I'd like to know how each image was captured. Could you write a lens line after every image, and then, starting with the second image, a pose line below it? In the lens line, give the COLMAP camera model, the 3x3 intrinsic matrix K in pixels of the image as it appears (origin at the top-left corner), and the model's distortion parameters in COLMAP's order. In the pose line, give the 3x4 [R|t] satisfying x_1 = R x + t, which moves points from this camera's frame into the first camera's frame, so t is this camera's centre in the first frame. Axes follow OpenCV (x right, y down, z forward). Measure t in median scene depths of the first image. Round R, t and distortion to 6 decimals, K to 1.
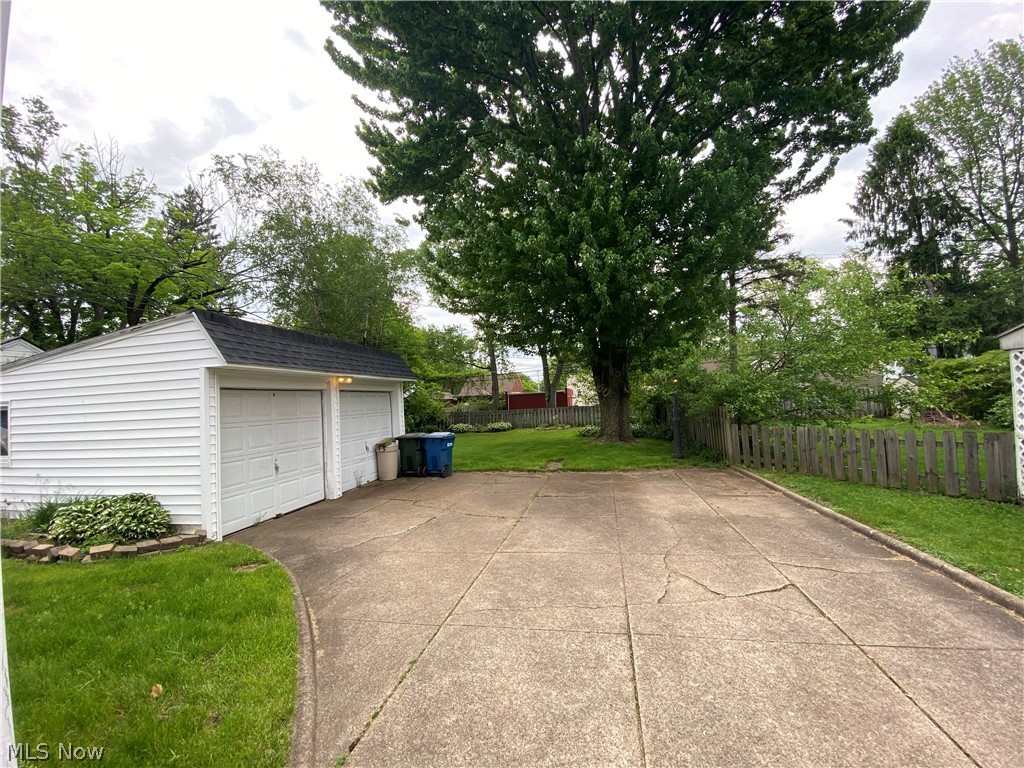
lens RADIAL K [[412.0, 0, 512.0], [0, 412.0, 384.0], [0, 0, 1]] dist [-0.000635, -0.000066]
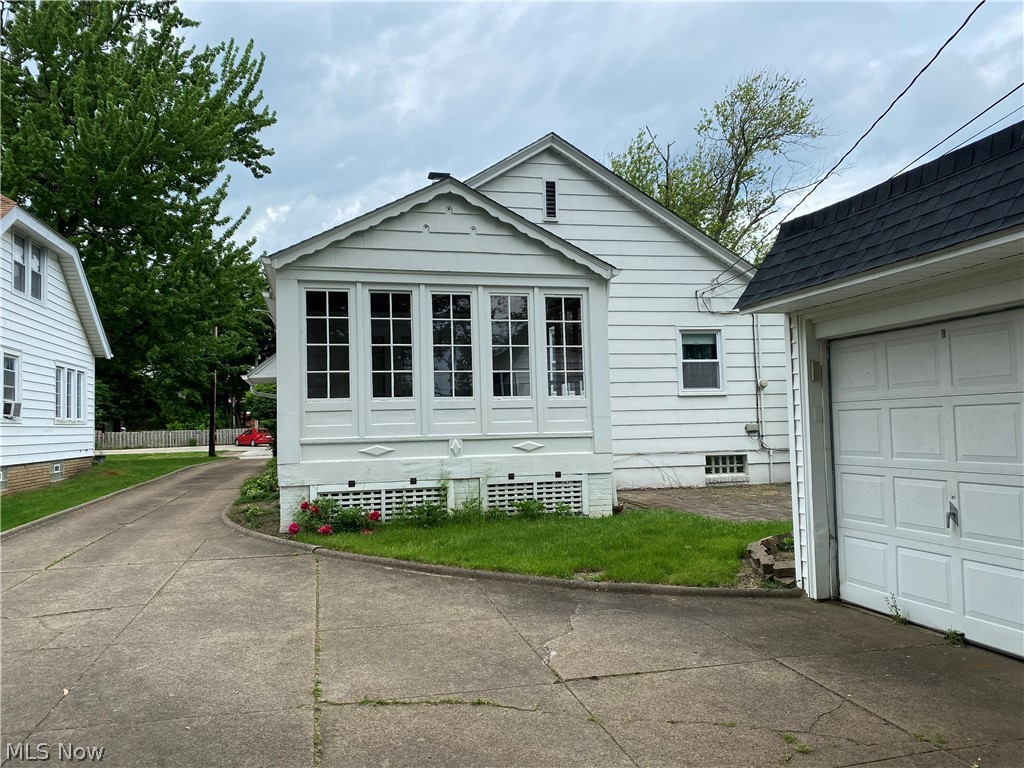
lens RADIAL K [[782.7, 0, 512.0], [0, 782.7, 384.0], [0, 0, 1]] dist [-0.000194, 0.000473]
pose [[-0.895639, 0.048593, -0.442119, 0.054205], [0.088005, 0.993723, -0.069060, 0.035861], [0.435988, -0.100762, -0.894294, 0.588821]]
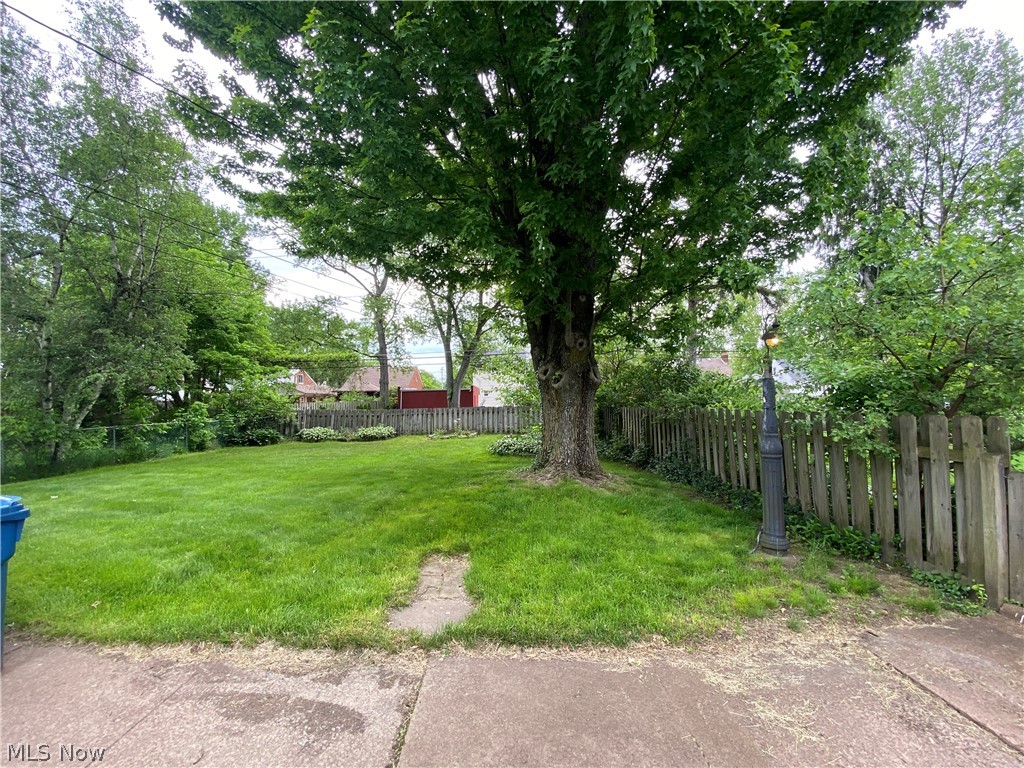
lens RADIAL K [[412.0, 0, 512.0], [0, 412.0, 384.0], [0, 0, 1]] dist [-0.000635, -0.000066]
pose [[0.972652, 0.041830, 0.228470, 0.040024], [-0.041241, 0.999122, -0.007353, 0.021724], [-0.228577, -0.002270, 0.973523, 0.351611]]
